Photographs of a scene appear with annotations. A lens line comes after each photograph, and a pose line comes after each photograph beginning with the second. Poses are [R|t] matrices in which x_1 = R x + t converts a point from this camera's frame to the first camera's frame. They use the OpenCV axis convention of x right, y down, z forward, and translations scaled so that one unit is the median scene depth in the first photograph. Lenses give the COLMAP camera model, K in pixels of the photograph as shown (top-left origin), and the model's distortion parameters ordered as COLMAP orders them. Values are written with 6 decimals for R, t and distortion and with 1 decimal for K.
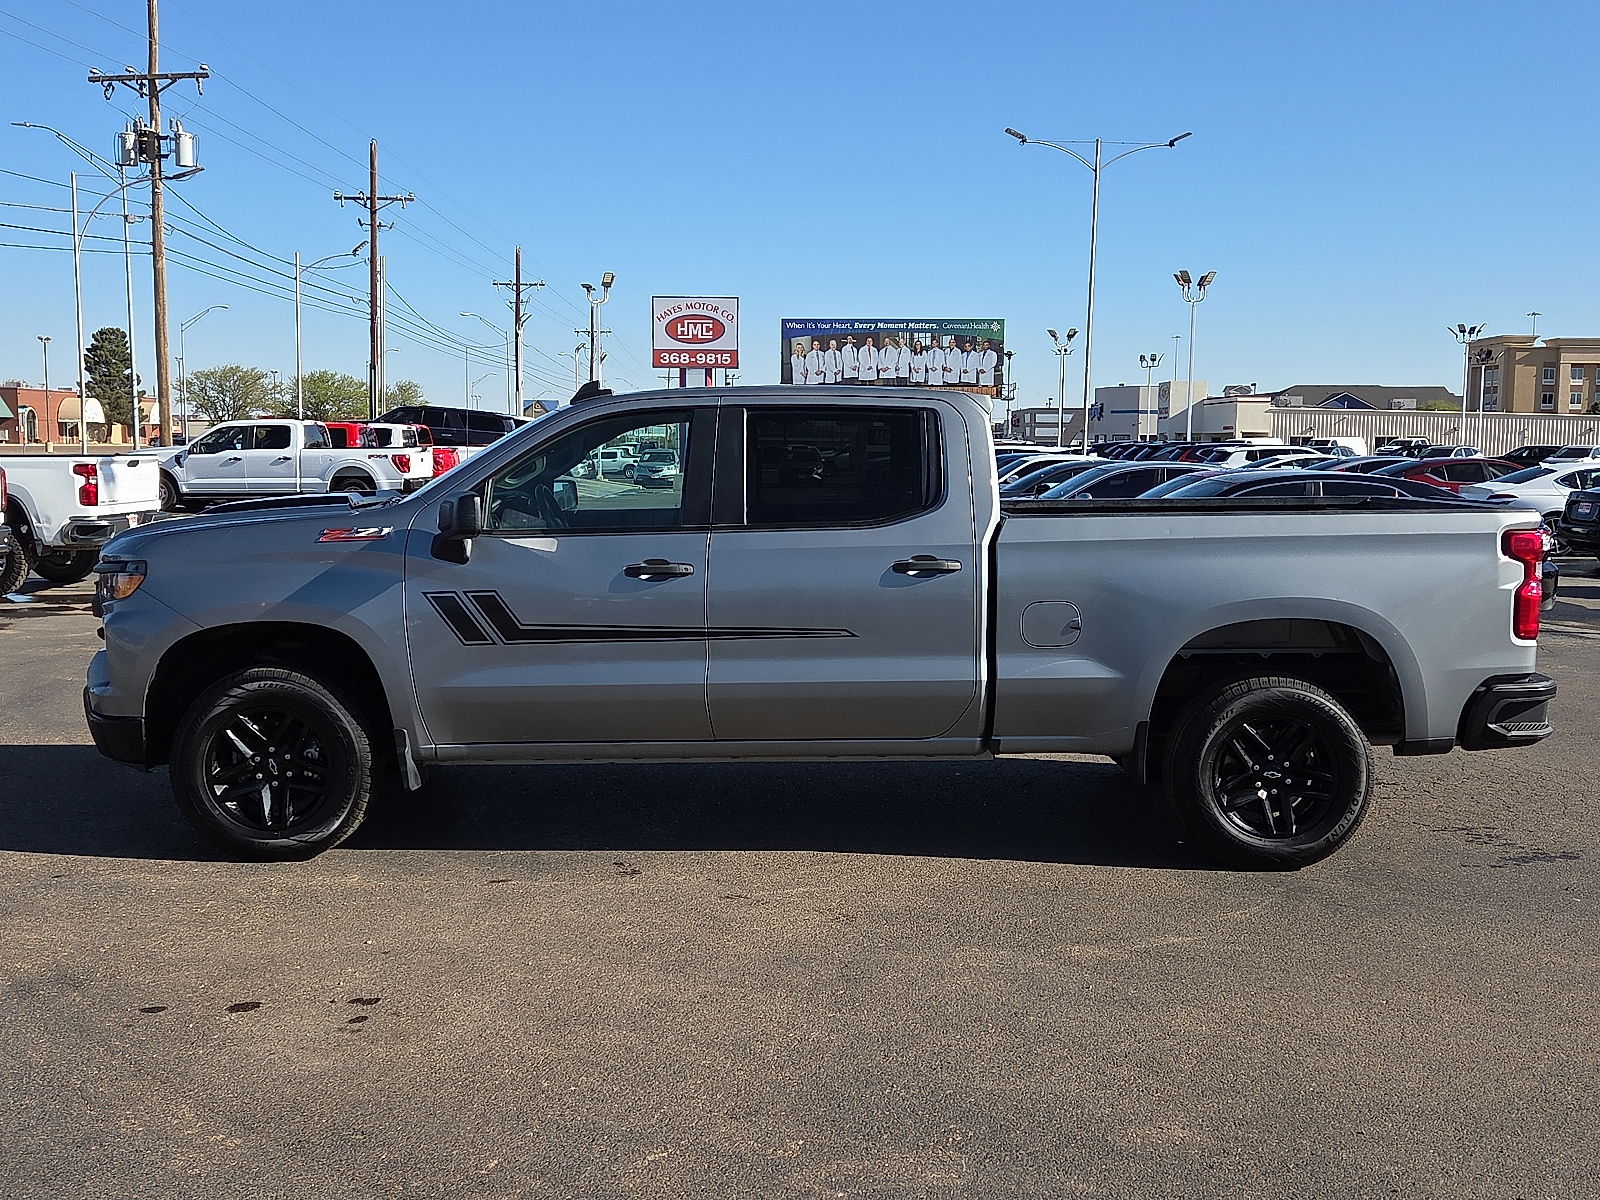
lens RADIAL K [[1600.2, 0, 802.5], [0, 1600.2, 597.2], [0, 0, 1]] dist [0.054362, 0.000000]
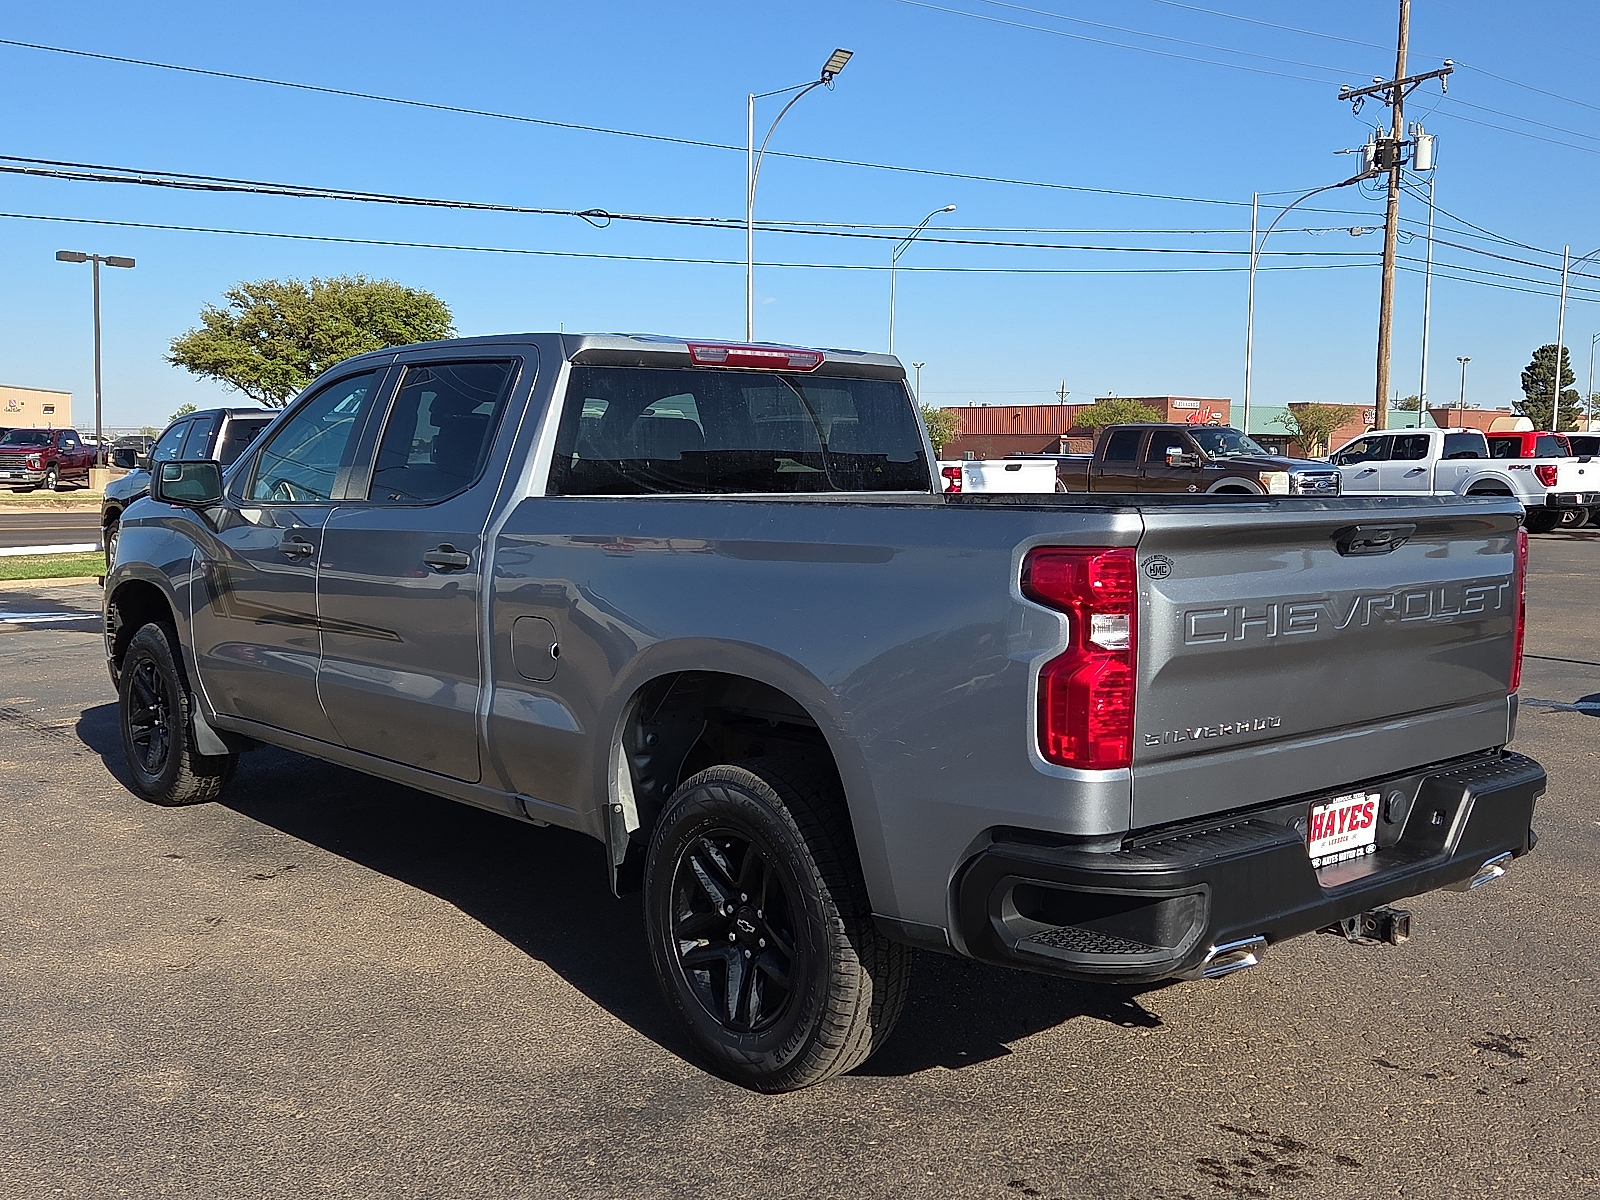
lens RADIAL K [[1600.2, 0, 805.9], [0, 1600.2, 595.5], [0, 0, 1]] dist [0.054362, 0.000000]
pose [[0.642000, 0.062275, -0.764172, 0.765199], [-0.073552, 0.997101, 0.019465, -0.028525], [0.763169, 0.043710, 0.644719, 0.618403]]
